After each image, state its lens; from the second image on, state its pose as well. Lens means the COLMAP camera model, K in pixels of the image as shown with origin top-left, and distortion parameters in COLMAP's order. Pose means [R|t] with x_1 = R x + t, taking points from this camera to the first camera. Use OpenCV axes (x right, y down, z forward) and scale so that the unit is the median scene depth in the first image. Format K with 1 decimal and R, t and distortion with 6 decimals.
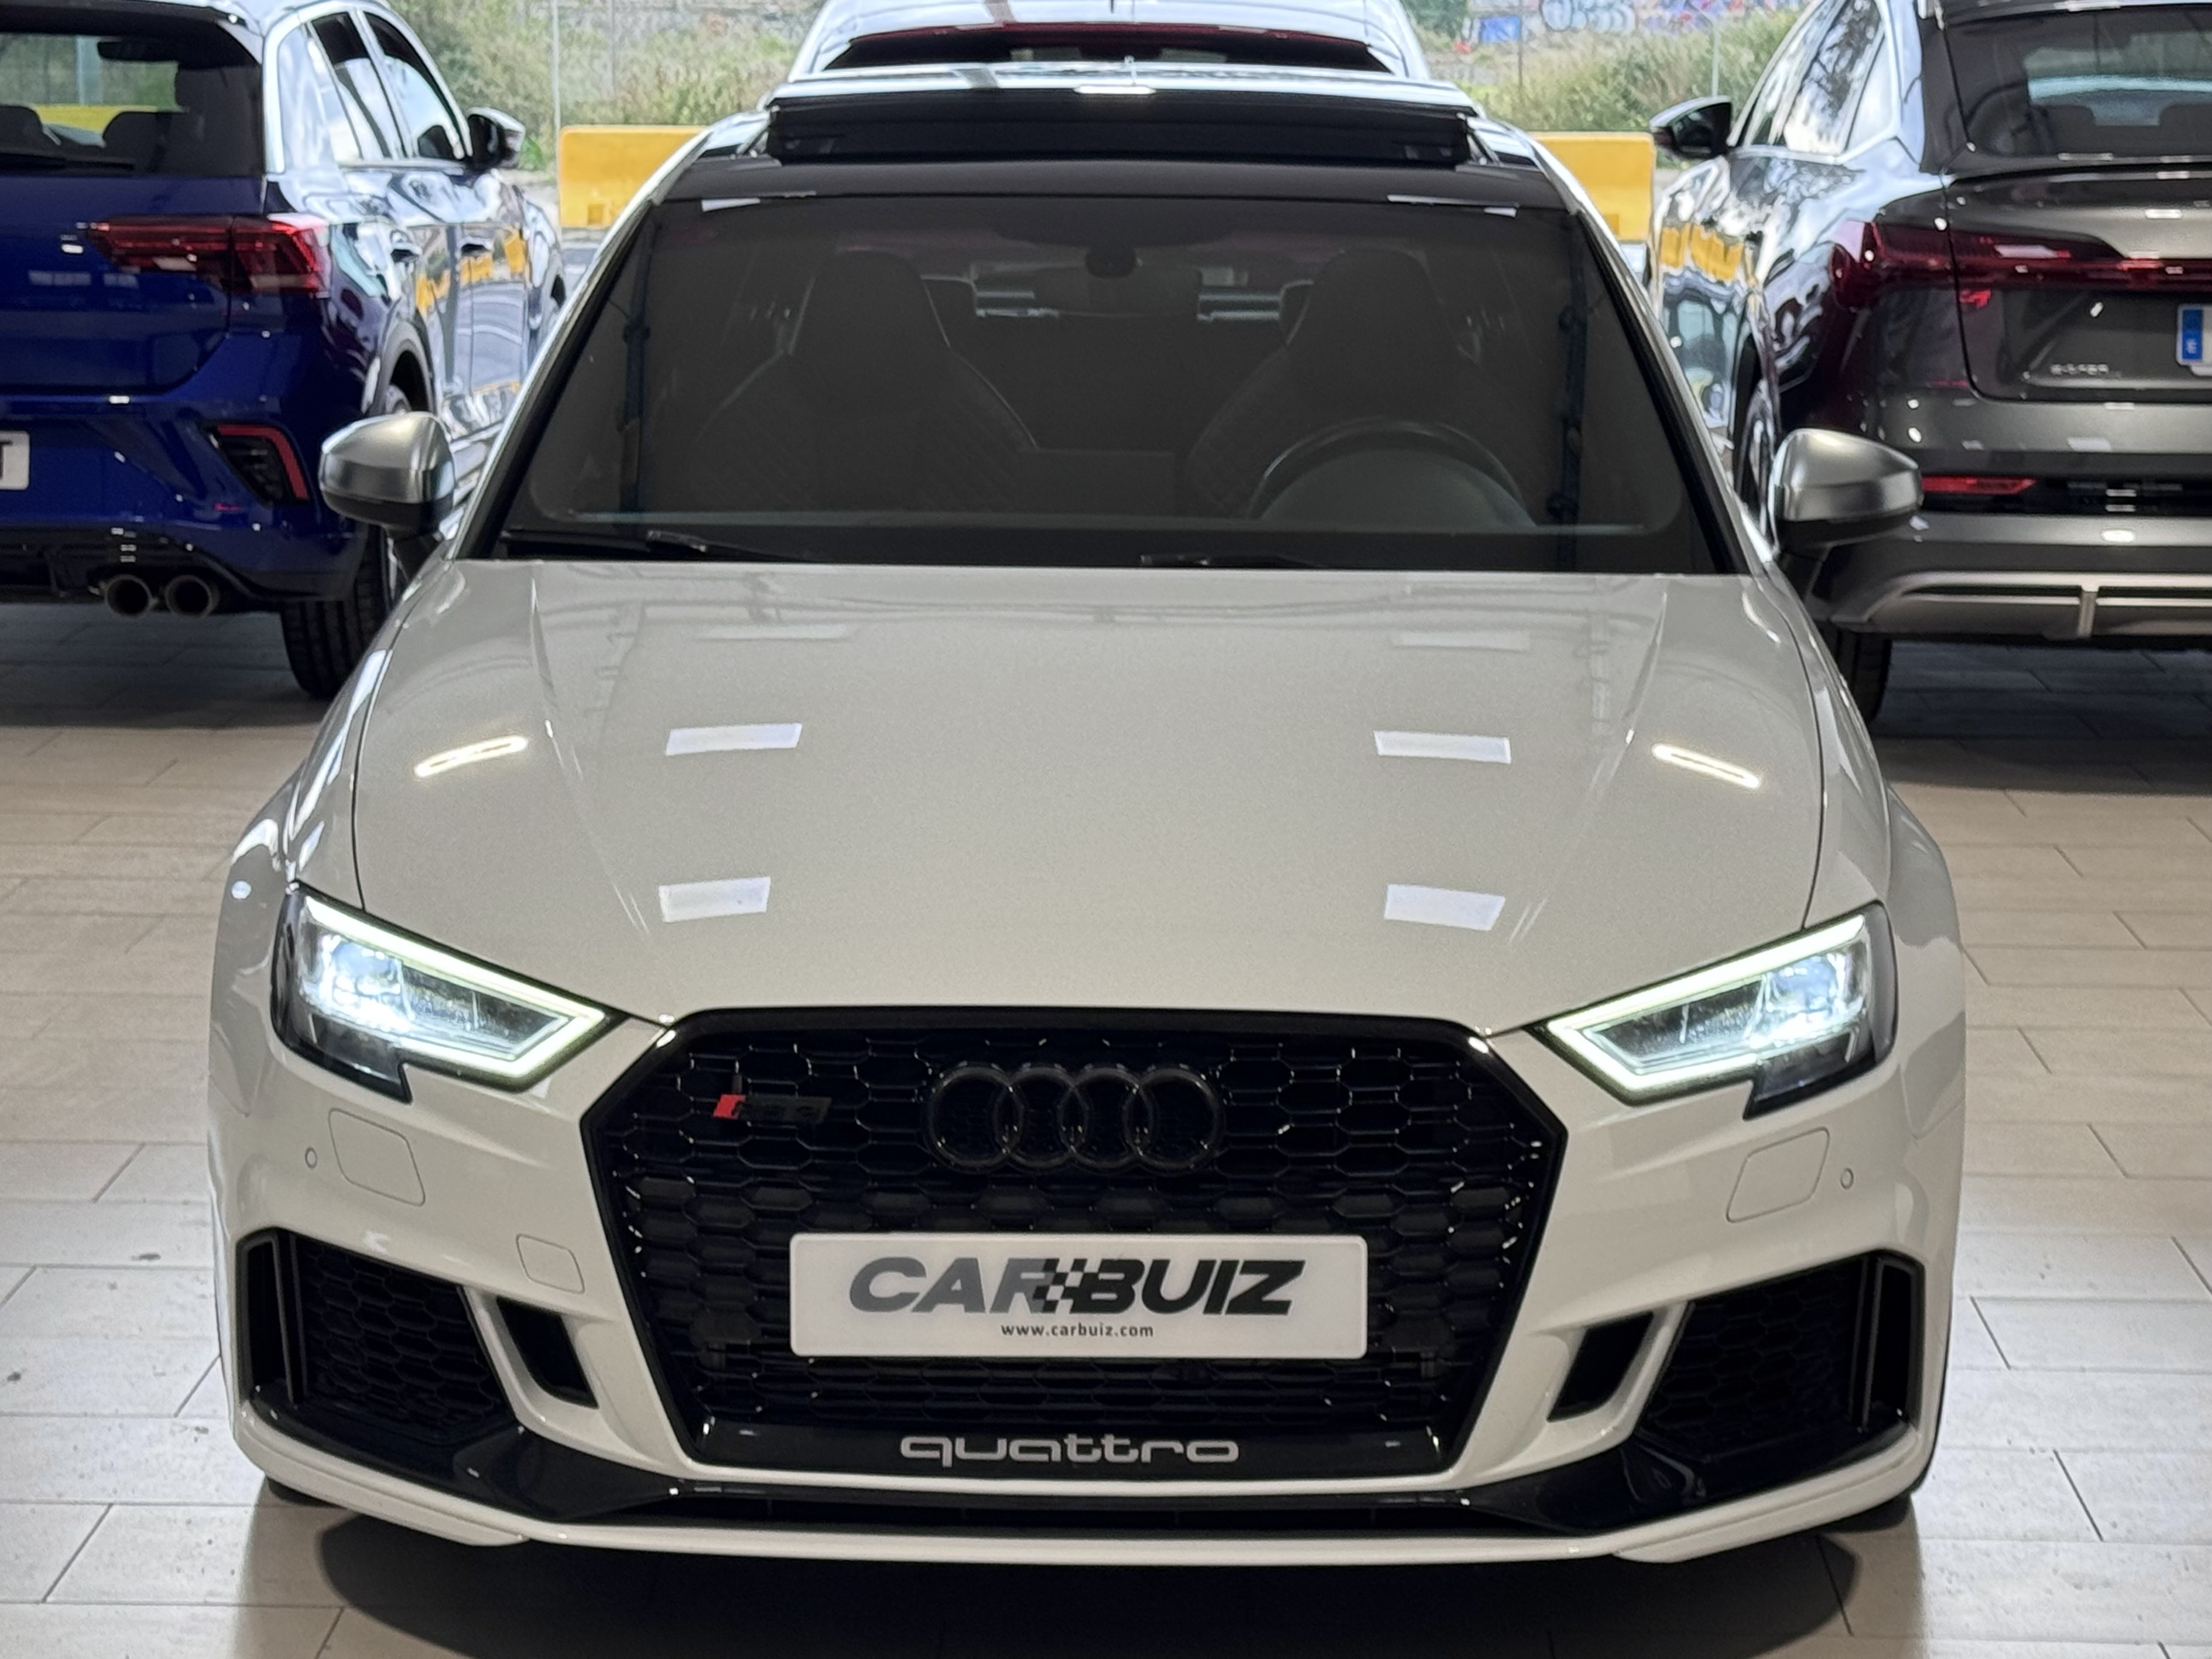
lens RADIAL K [[4798.8, 0, 1116.8], [0, 4798.8, 844.6], [0, 0, 1]] dist [0.198837, 0.000000]
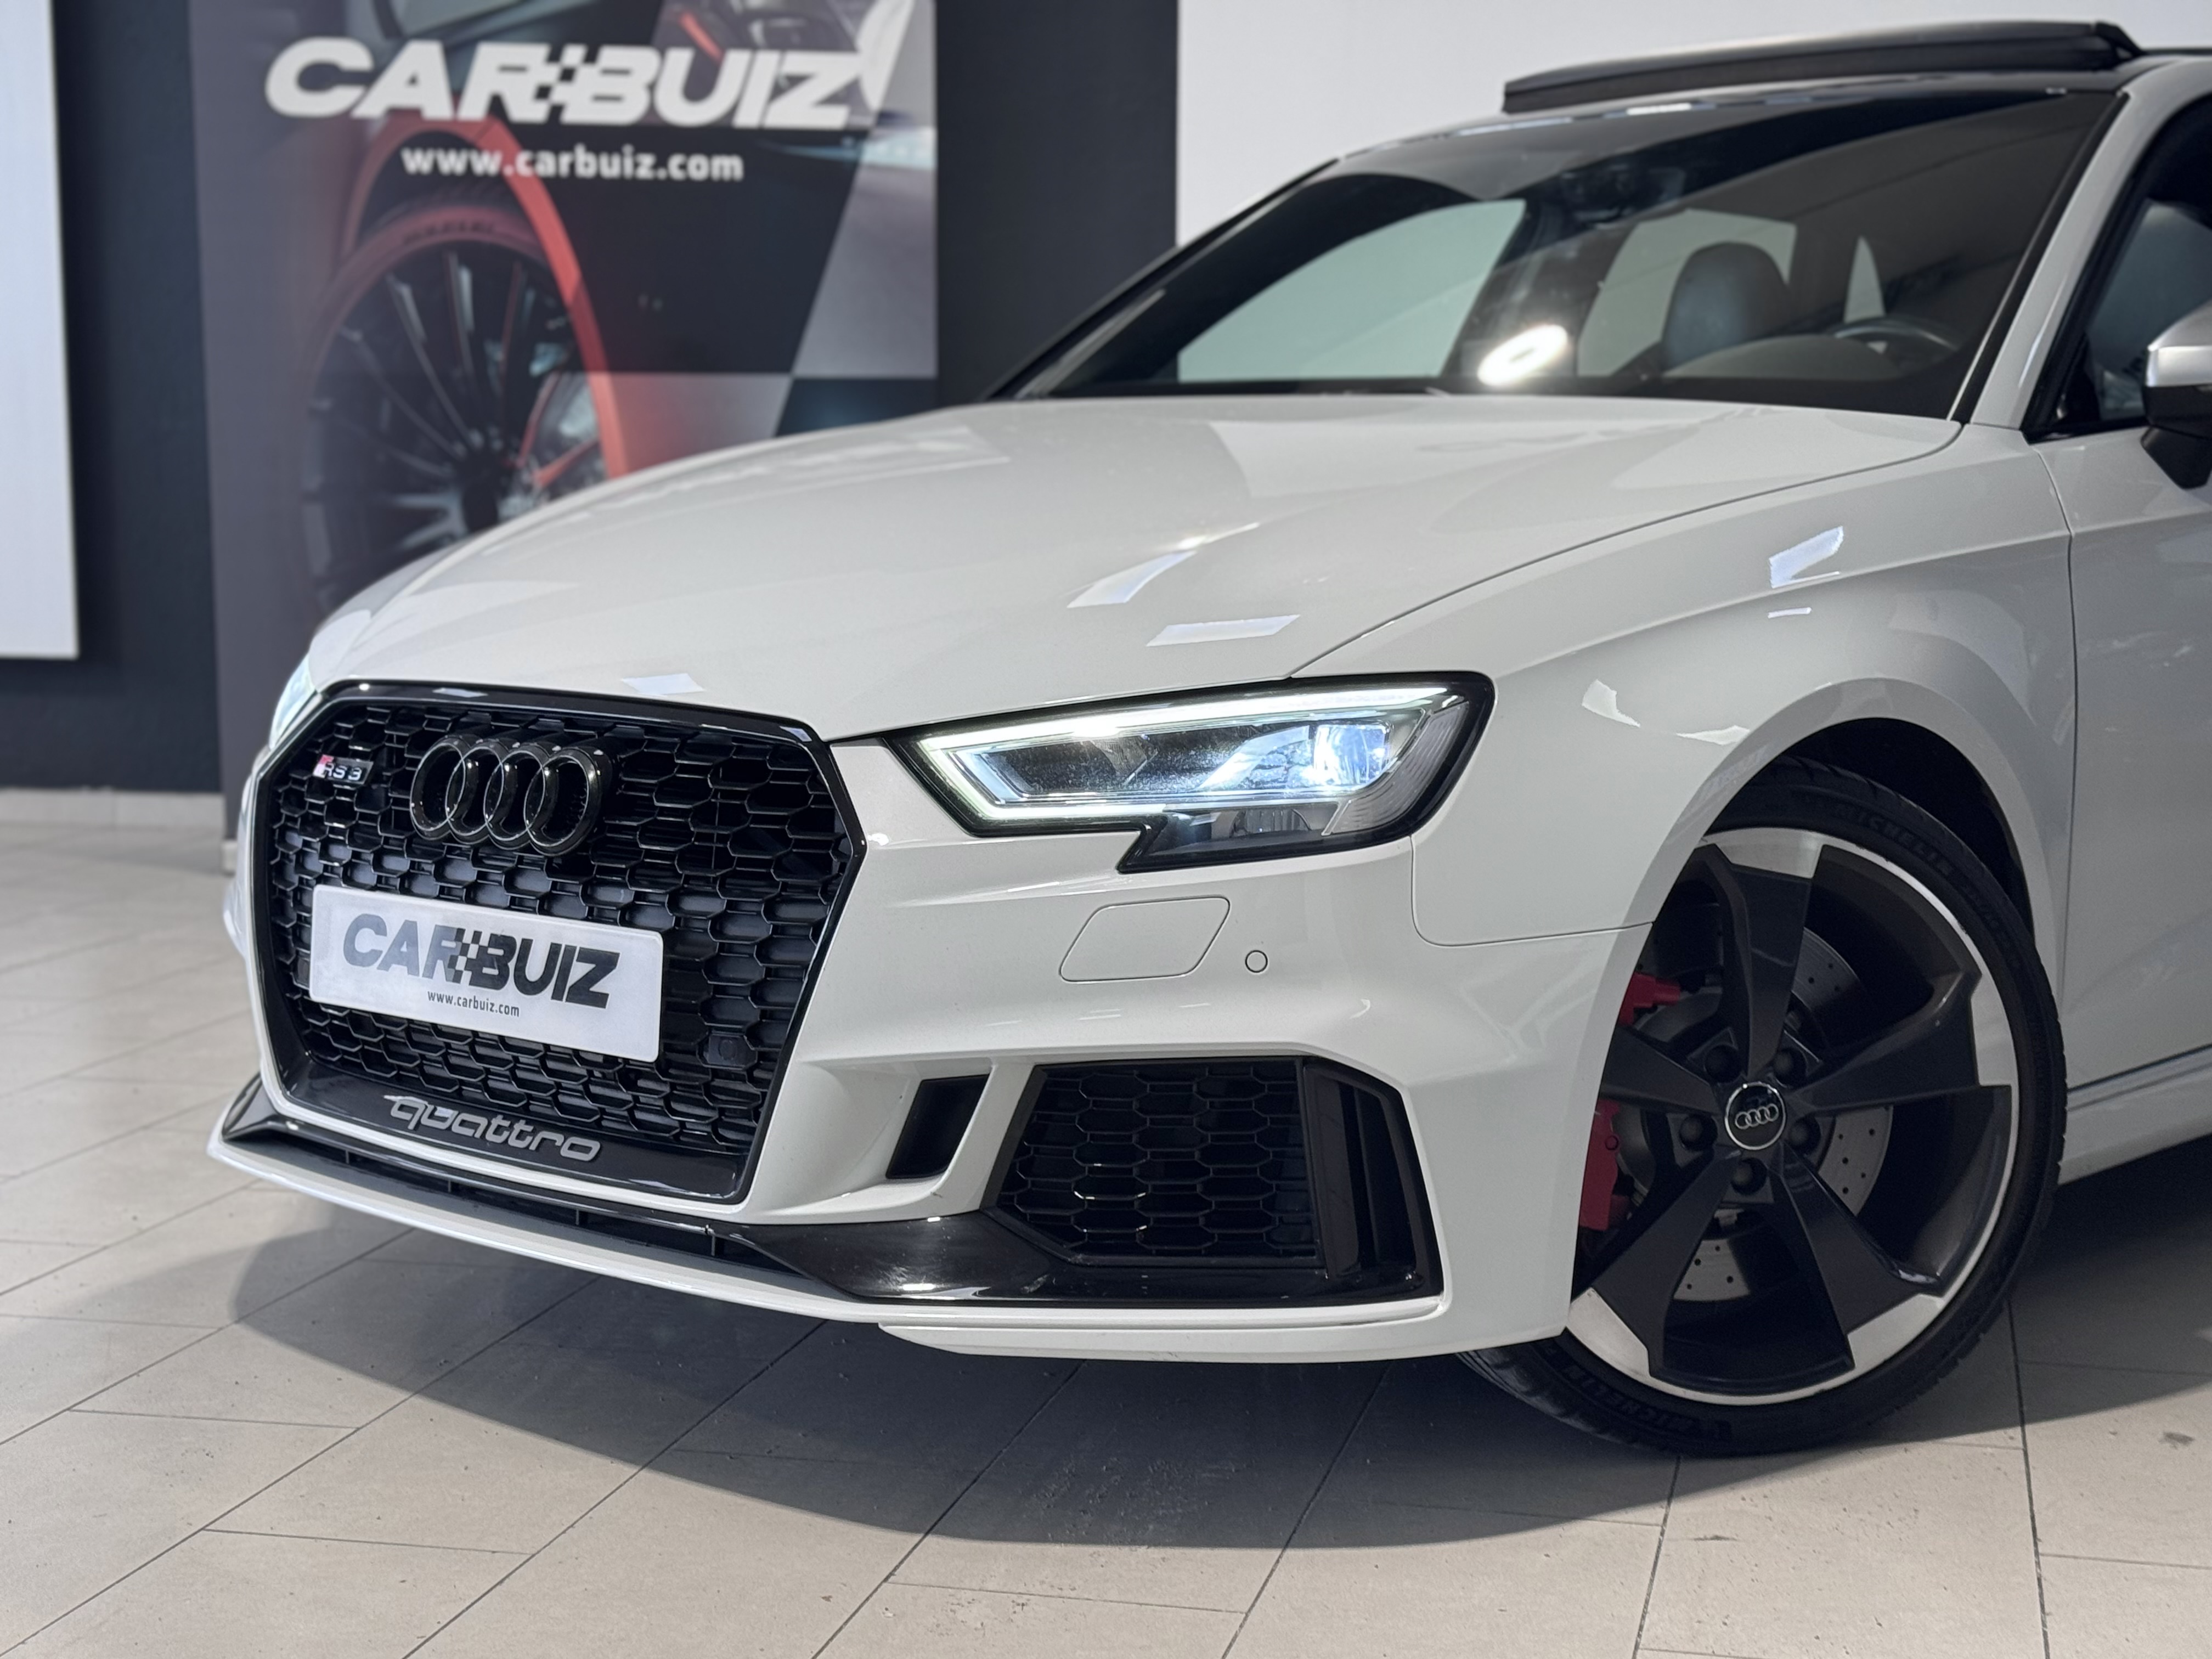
lens RADIAL K [[3337.7, 0, 1108.4], [0, 3337.7, 818.3], [0, 0, 1]] dist [0.139046, 0.000000]
pose [[0.739787, 0.066176, -0.669579, 0.554620], [-0.119715, 0.992219, -0.034203, 0.070942], [0.662106, 0.105462, 0.741953, 0.566323]]
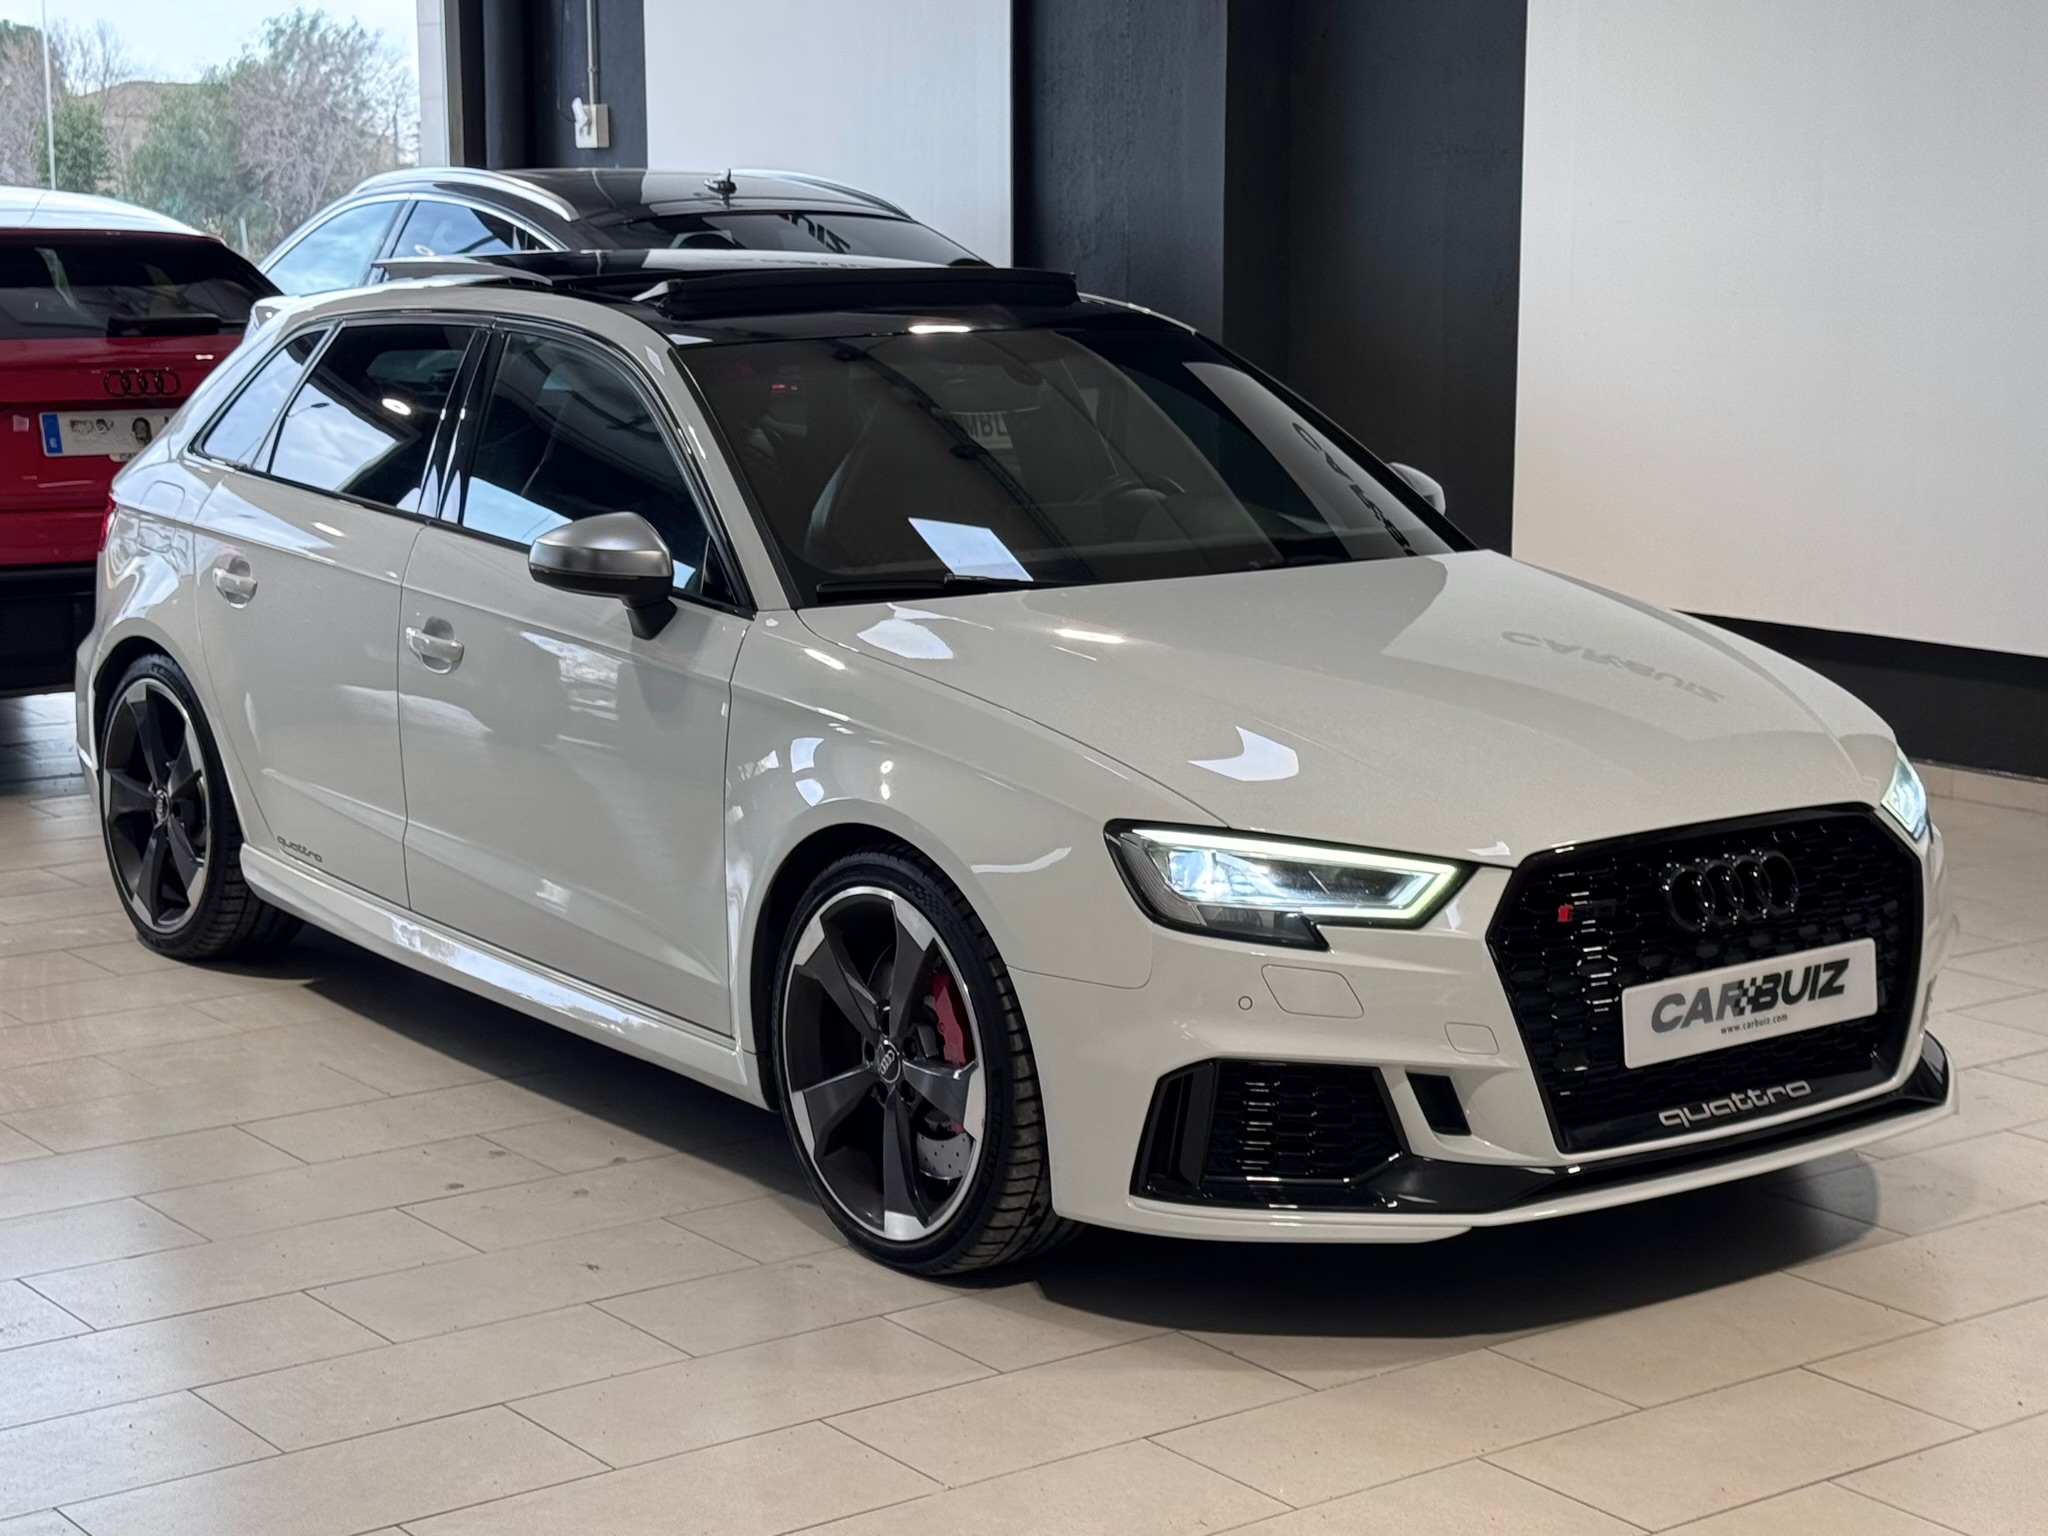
lens RADIAL K [[3574.8, 0, 1022.9], [0, 3574.8, 762.4], [0, 0, 1]] dist [0.252779, 0.000000]
pose [[0.777482, -0.112967, 0.618676, -0.911724], [0.122264, 0.992116, 0.027507, -0.044720], [-0.616906, 0.054255, 0.785164, 0.219152]]
